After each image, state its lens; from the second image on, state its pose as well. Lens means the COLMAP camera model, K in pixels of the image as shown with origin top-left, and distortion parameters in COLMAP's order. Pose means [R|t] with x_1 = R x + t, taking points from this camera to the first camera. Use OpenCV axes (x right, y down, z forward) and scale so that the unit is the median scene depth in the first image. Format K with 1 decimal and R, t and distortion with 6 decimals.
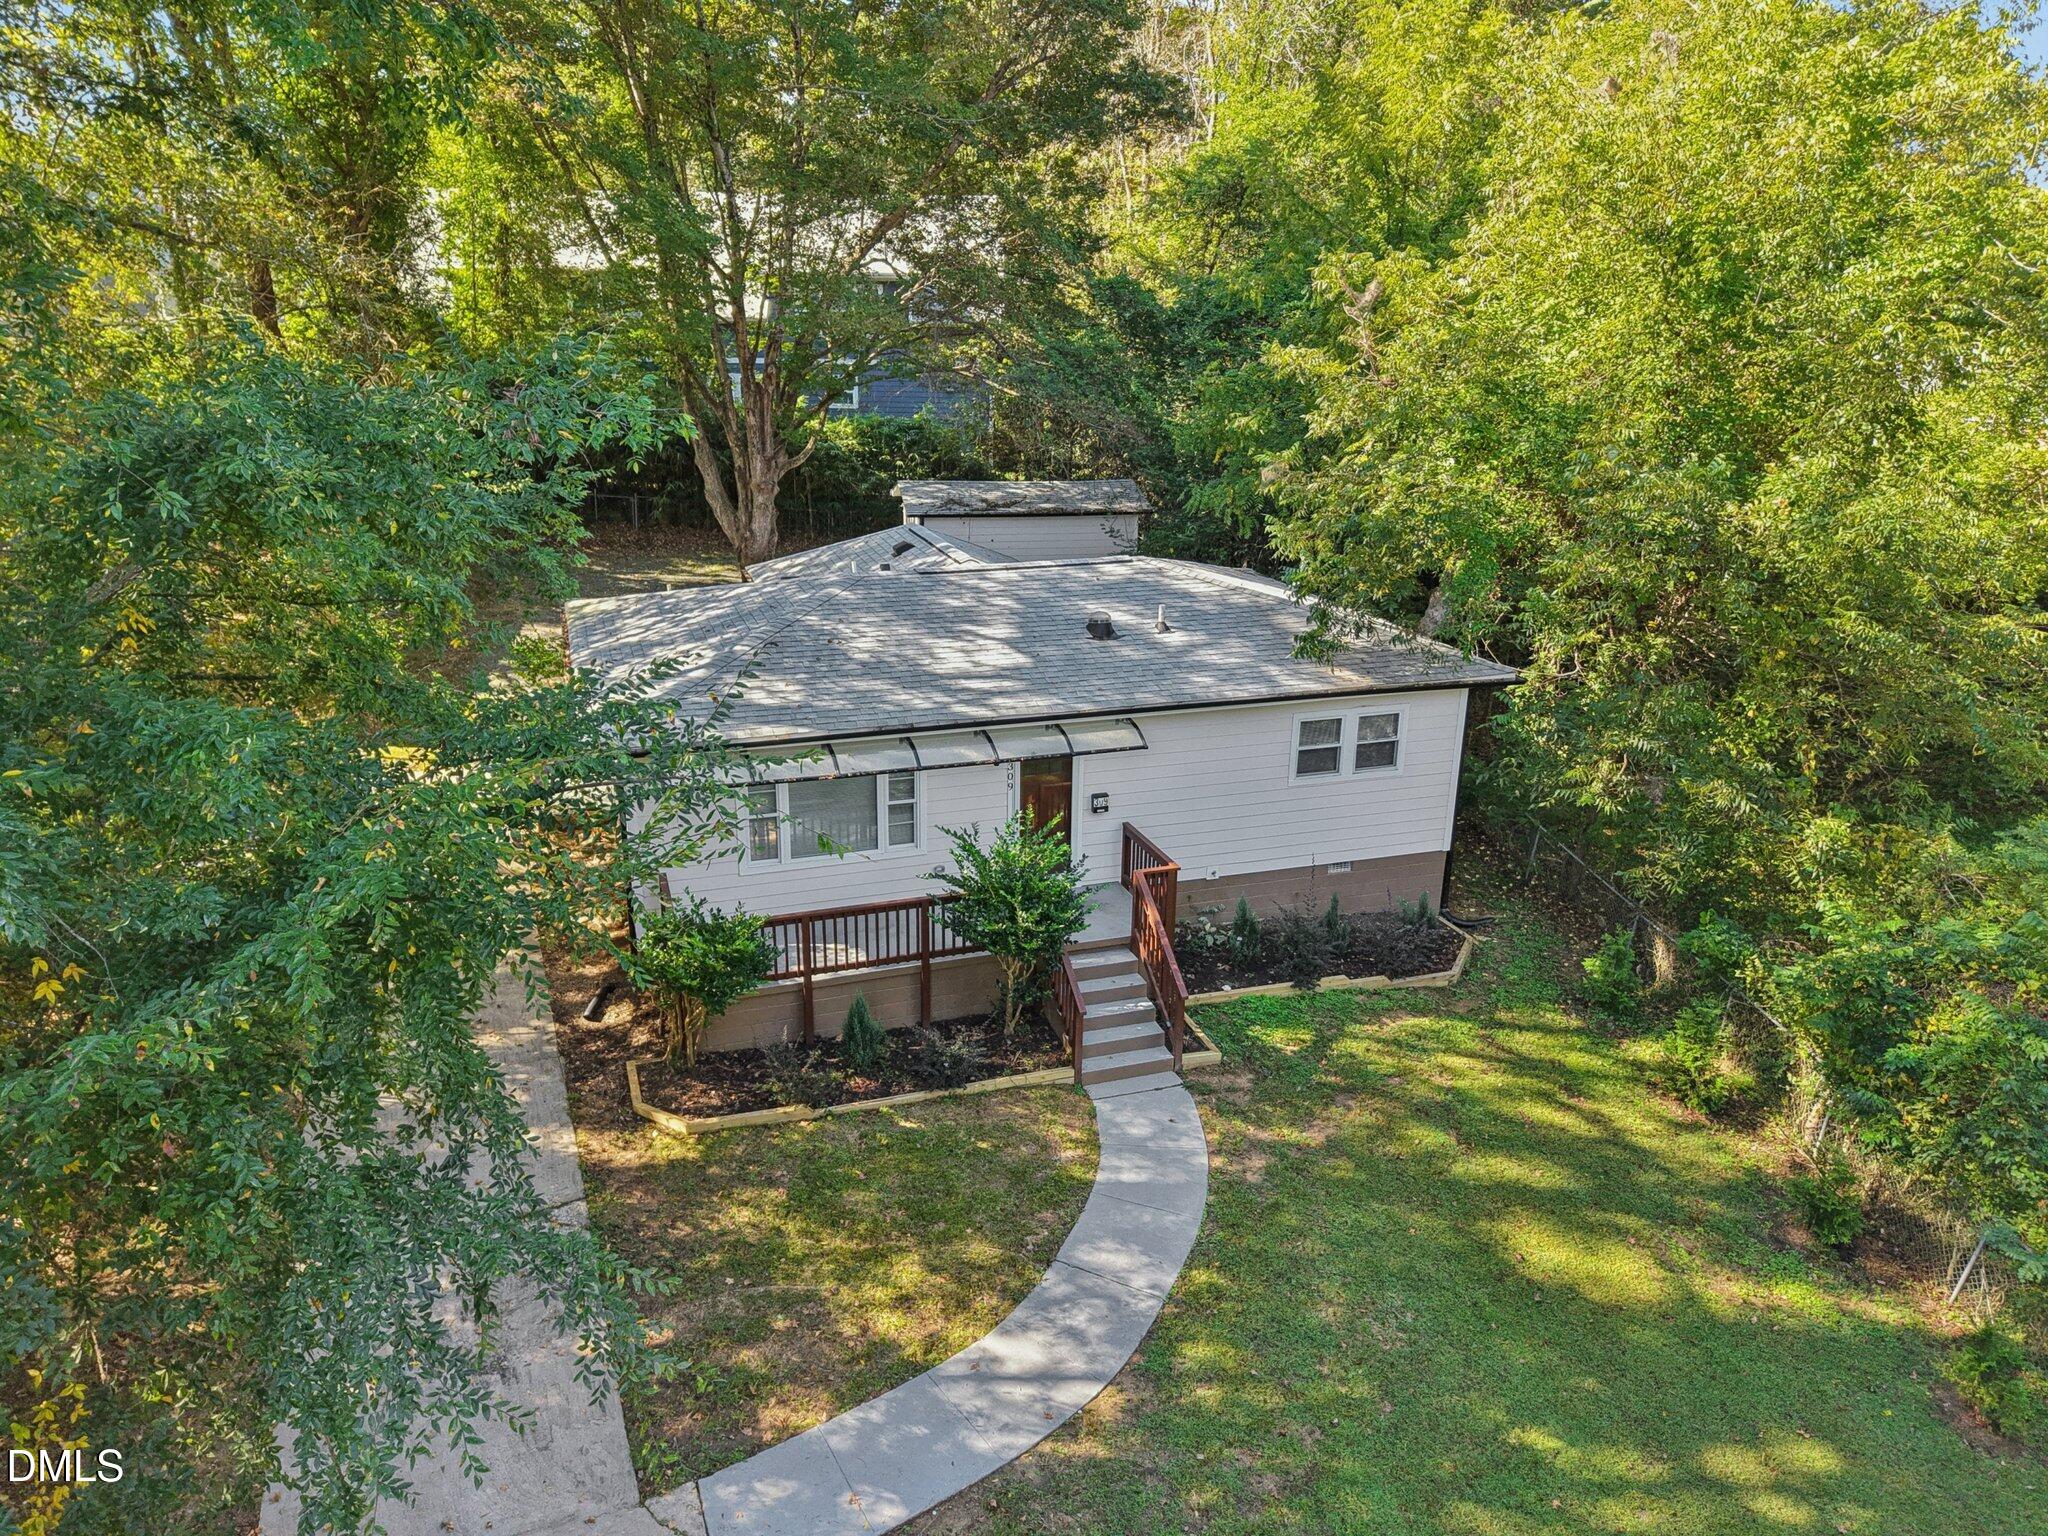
lens RADIAL K [[1390.9, 0, 1059.6], [0, 1390.9, 764.0], [0, 0, 1]] dist [0.048307, -0.000799]
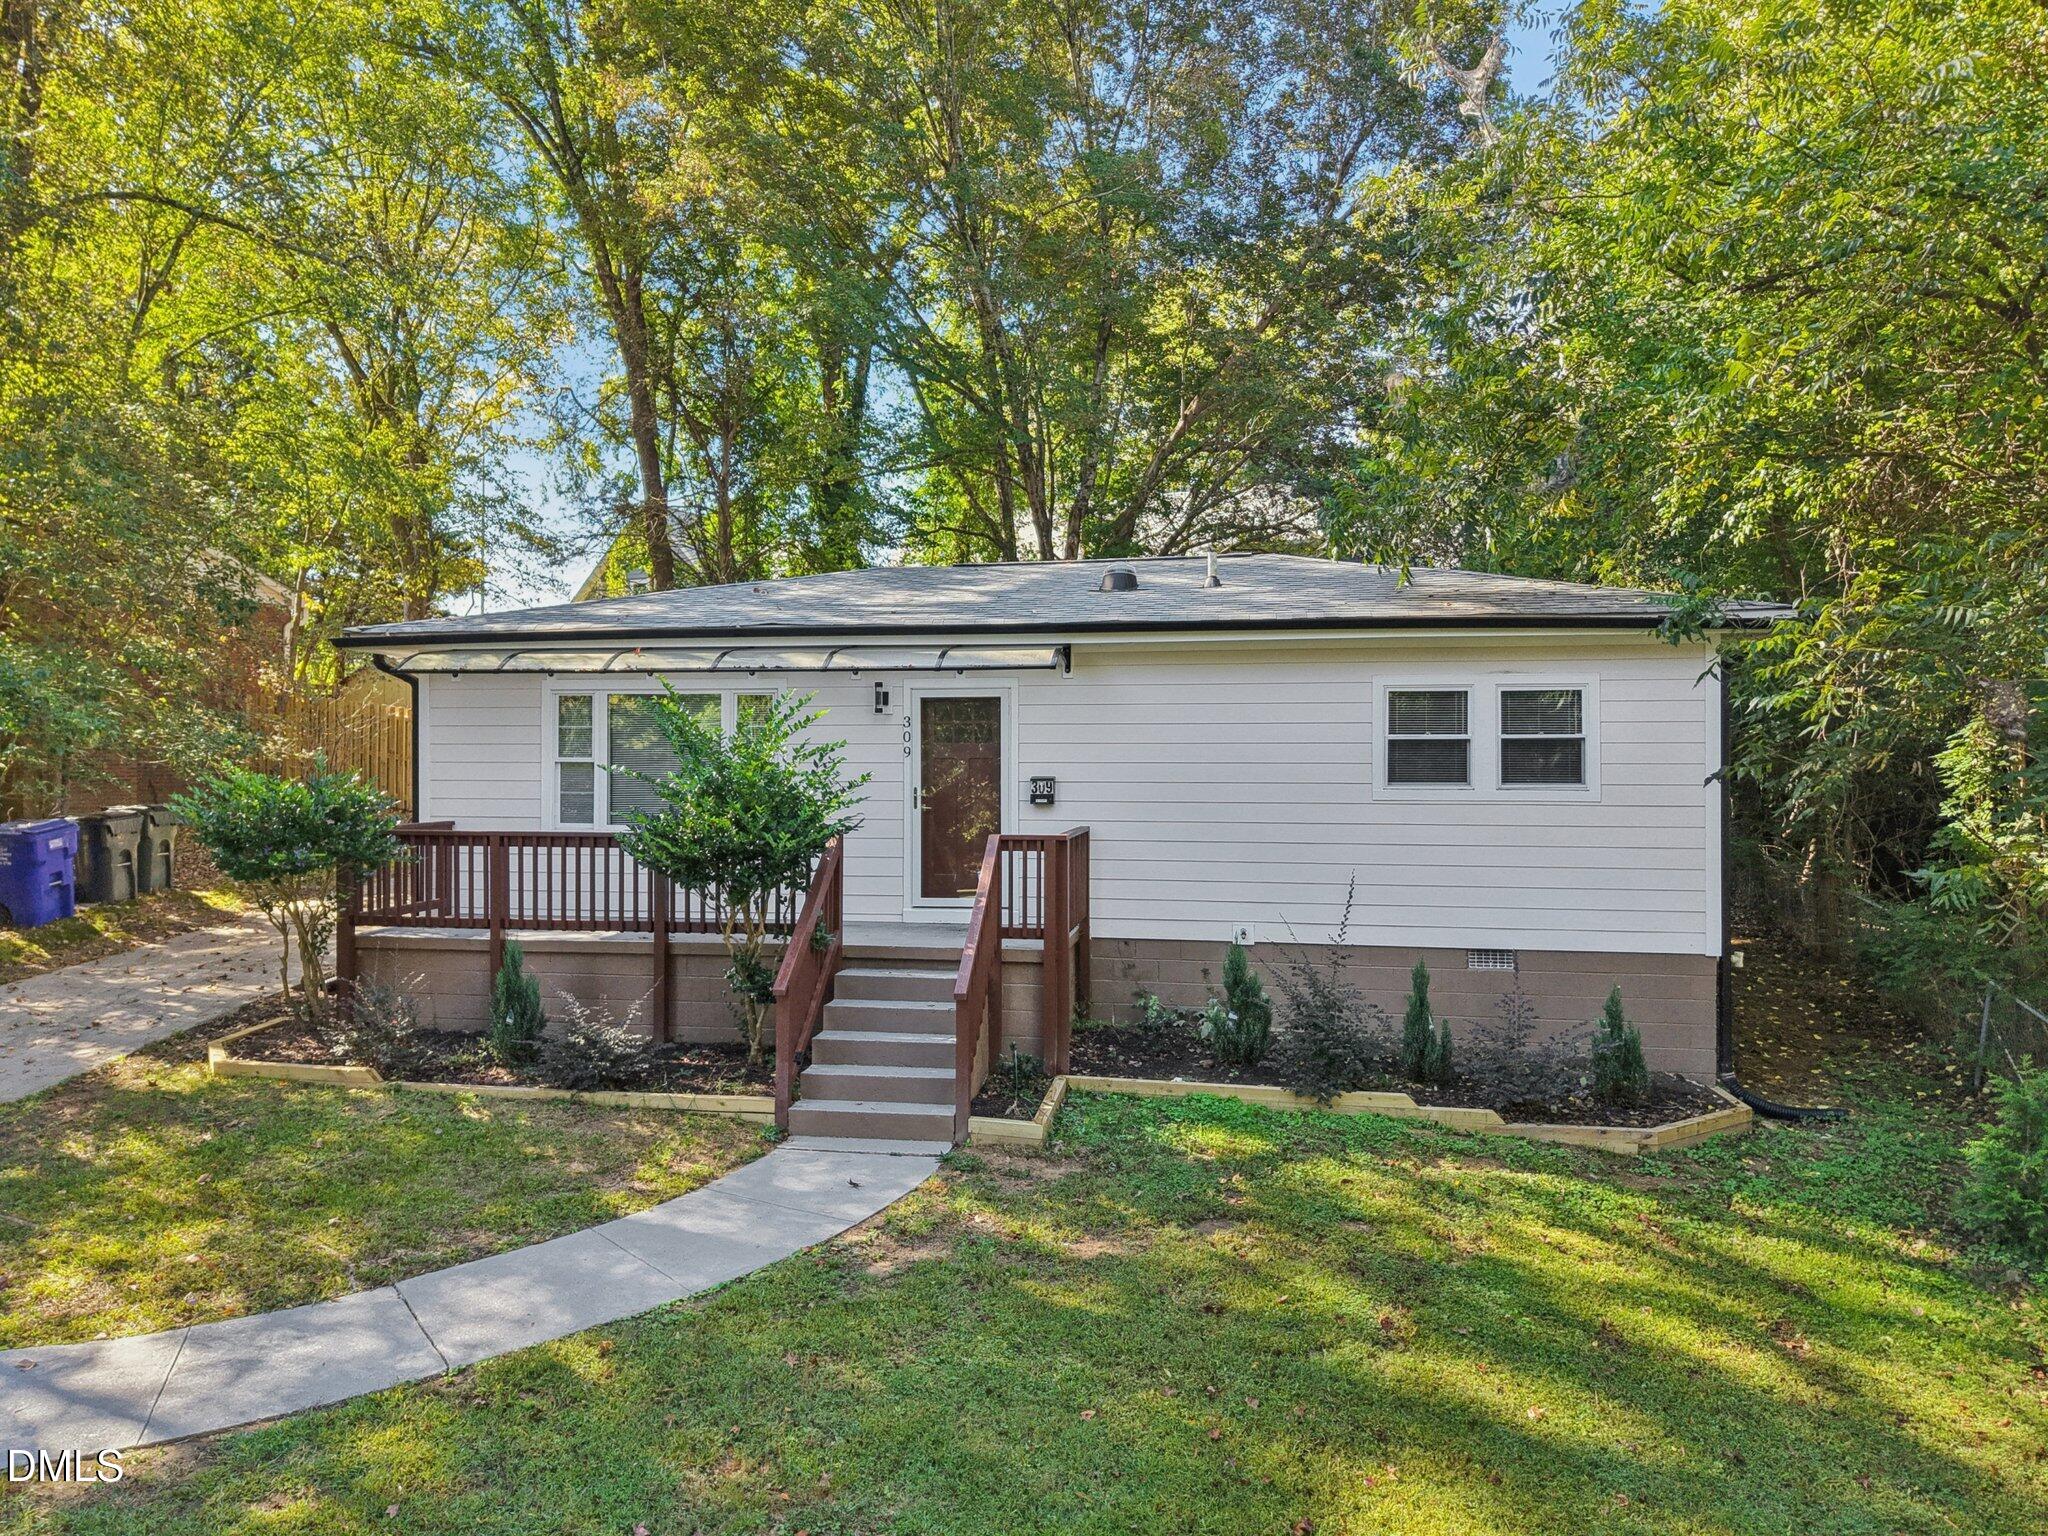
lens RADIAL K [[1419.3, 0, 1024.0], [0, 1419.3, 768.0], [0, 0, 1]] dist [0.003291, -0.007241]
pose [[0.872405, -0.021292, -0.488319, 0.373630], [-0.133730, 0.950533, -0.280362, 0.220349], [0.470133, 0.309892, 0.826403, 0.456341]]
